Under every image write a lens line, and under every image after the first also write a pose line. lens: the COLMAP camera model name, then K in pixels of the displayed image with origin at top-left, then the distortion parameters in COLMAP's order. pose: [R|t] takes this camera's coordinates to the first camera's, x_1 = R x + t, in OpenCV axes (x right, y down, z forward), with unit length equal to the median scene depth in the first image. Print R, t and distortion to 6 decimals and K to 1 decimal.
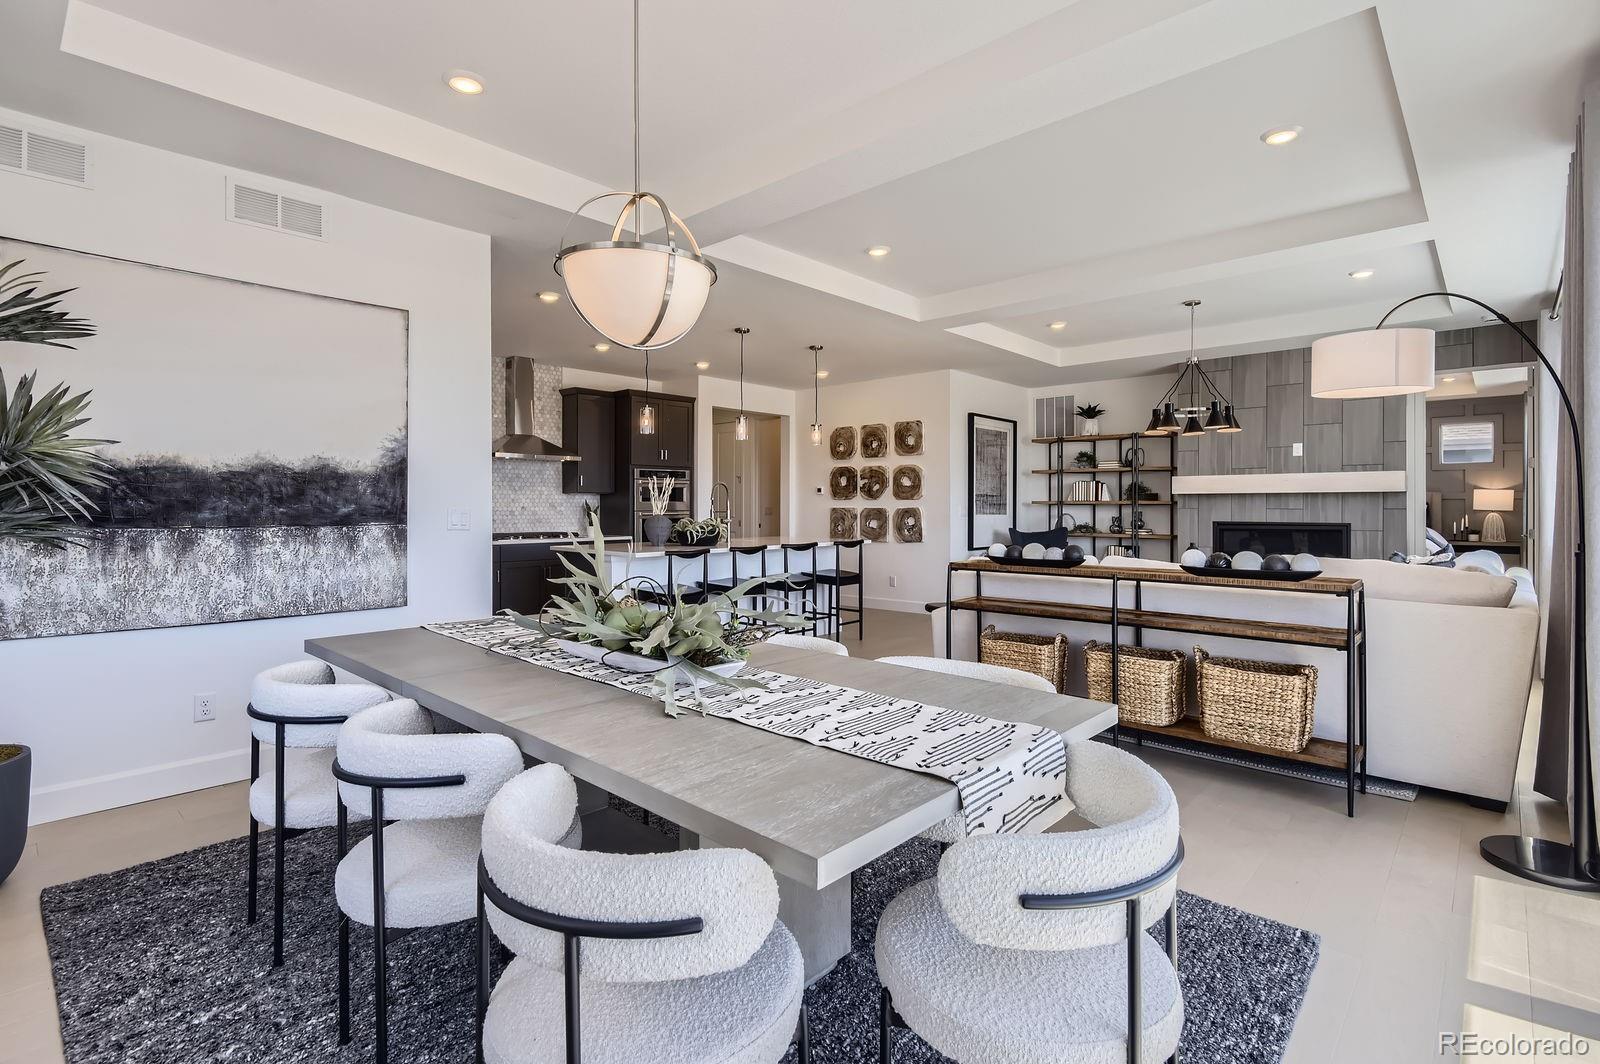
lens RADIAL K [[742.9, 0, 822.0], [0, 742.9, 507.7], [0, 0, 1]] dist [0.006109, -0.007459]
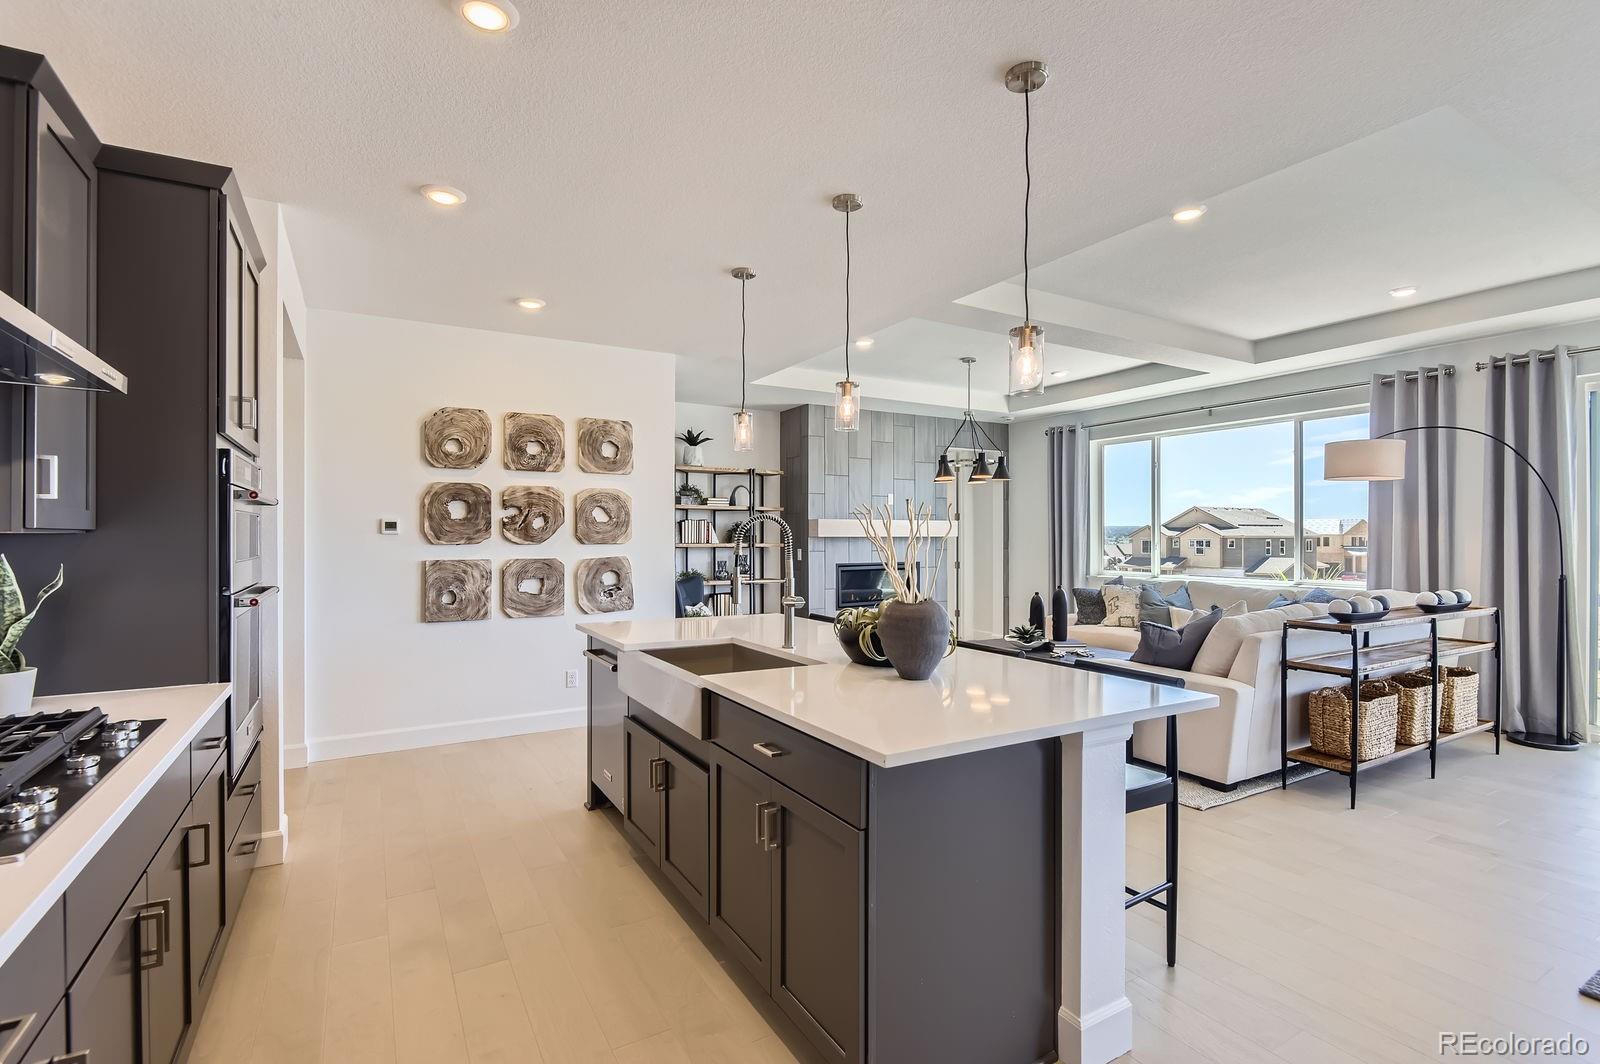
lens RADIAL K [[748.1, 0, 814.9], [0, 748.1, 536.6], [0, 0, 1]] dist [-0.002957, -0.007574]
pose [[0.279528, -0.001156, 0.960137, -0.437619], [0.005517, 0.999985, -0.000402, -0.016118], [-0.960122, 0.005410, 0.279530, 0.652372]]
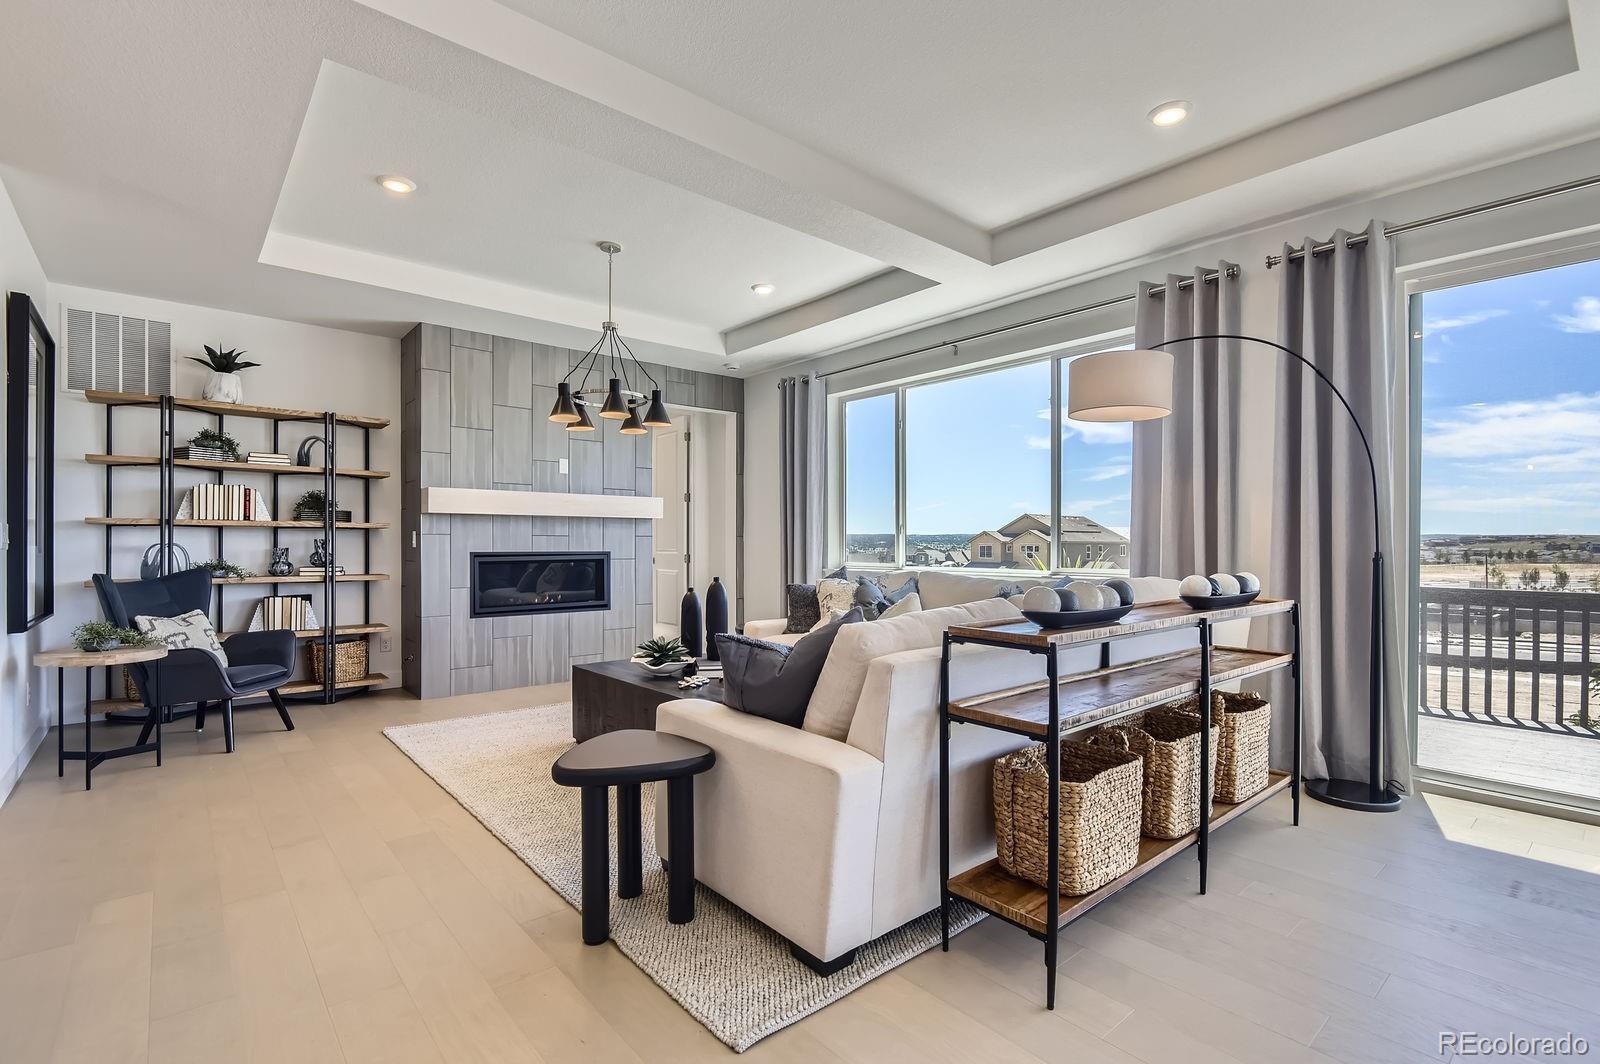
lens RADIAL K [[742.9, 0, 819.0], [0, 742.9, 544.9], [0, 0, 1]] dist [0.006109, -0.007459]
pose [[0.089828, -0.003356, 0.995952, -0.158956], [0.003099, 0.999990, 0.003090, 0.009427], [-0.995952, 0.002808, 0.089838, 0.523217]]
